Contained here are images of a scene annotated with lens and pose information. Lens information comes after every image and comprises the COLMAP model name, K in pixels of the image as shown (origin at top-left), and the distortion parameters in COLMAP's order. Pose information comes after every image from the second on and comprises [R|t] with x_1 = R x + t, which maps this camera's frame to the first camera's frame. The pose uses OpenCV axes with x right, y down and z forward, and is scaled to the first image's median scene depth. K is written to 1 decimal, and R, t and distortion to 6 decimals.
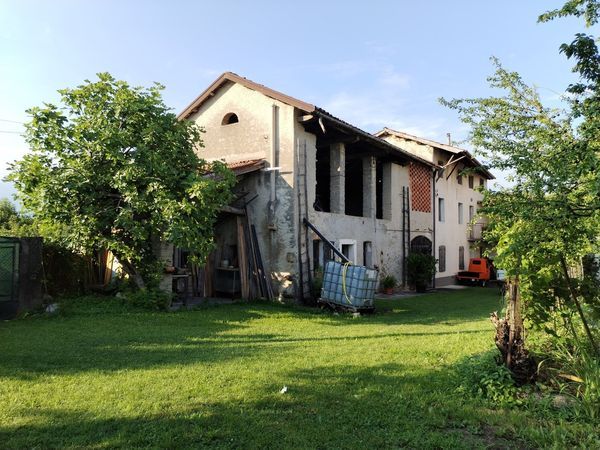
lens RADIAL K [[428.9, 0, 297.8], [0, 428.9, 225.8], [0, 0, 1]] dist [0.071533, -0.073878]
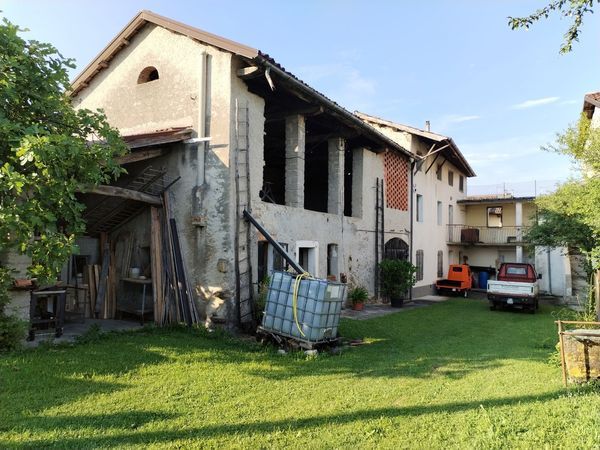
lens RADIAL K [[428.9, 0, 297.8], [0, 428.9, 225.8], [0, 0, 1]] dist [0.071533, -0.073878]
pose [[0.997429, 0.014730, 0.070133, 0.052912], [-0.014432, 0.999885, -0.004763, 0.009528], [-0.070195, 0.003739, 0.997526, 0.271500]]
